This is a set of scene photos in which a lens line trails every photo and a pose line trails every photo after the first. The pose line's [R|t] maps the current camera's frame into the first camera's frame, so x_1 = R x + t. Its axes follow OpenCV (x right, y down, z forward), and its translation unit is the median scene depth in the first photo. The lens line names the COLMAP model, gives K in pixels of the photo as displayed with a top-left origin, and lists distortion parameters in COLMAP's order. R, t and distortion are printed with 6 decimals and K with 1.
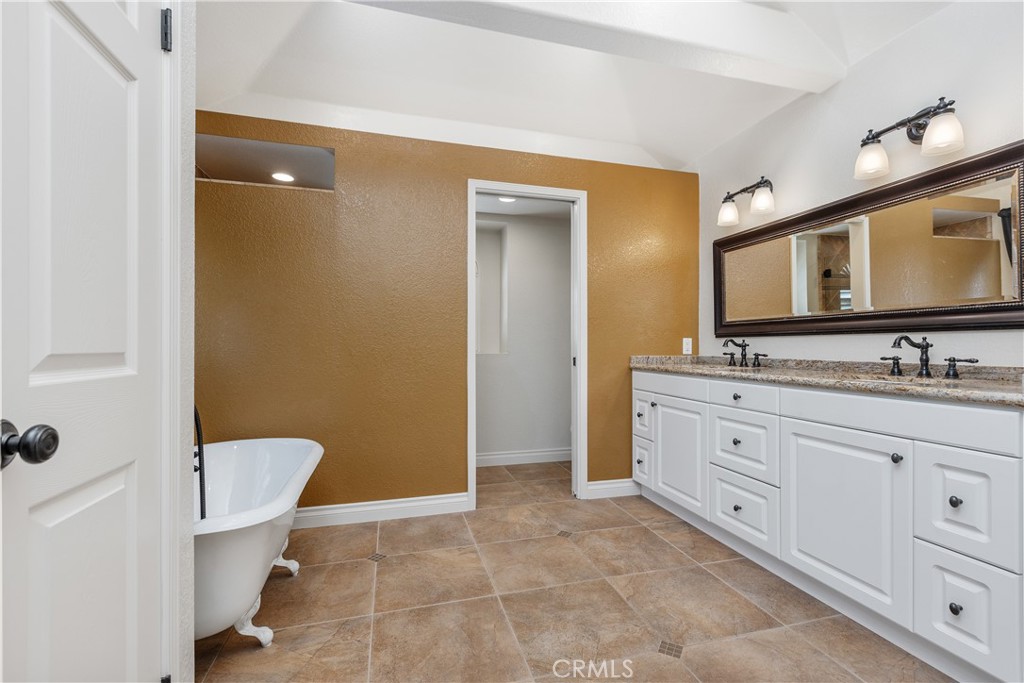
lens RADIAL K [[456.8, 0, 512.9], [0, 456.8, 341.5], [0, 0, 1]] dist [0.000905, -0.000463]
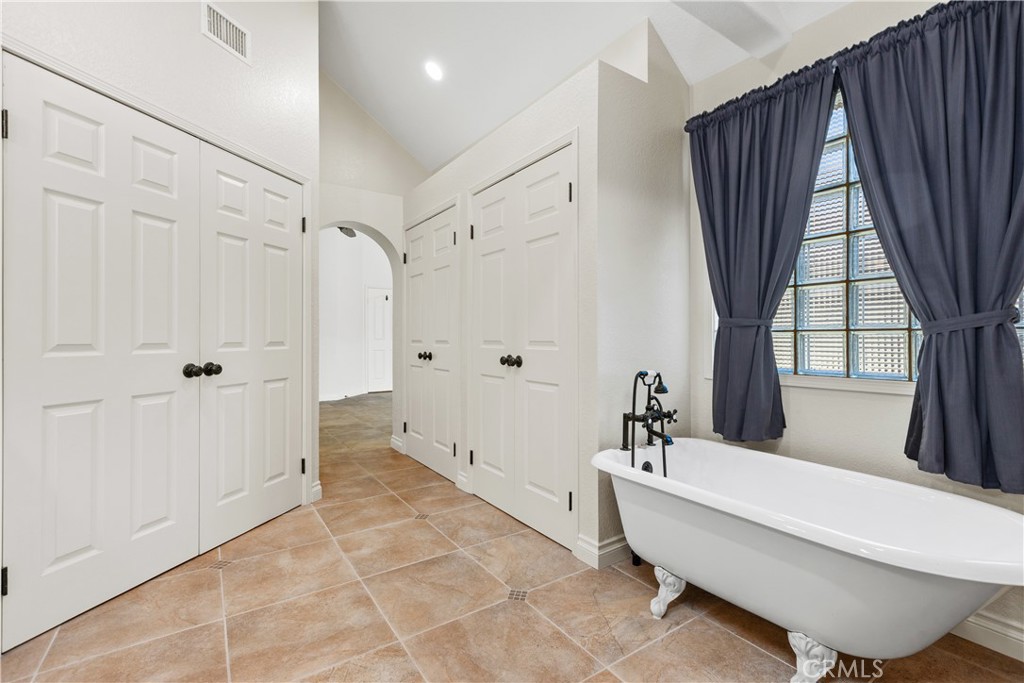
lens RADIAL K [[456.8, 0, 513.8], [0, 456.8, 338.3], [0, 0, 1]] dist [0.000905, -0.000463]
pose [[-0.945829, -0.000509, -0.324665, 0.129048], [0.002217, 0.999965, -0.008027, 0.017041], [0.324658, -0.008312, -0.945795, 1.926771]]
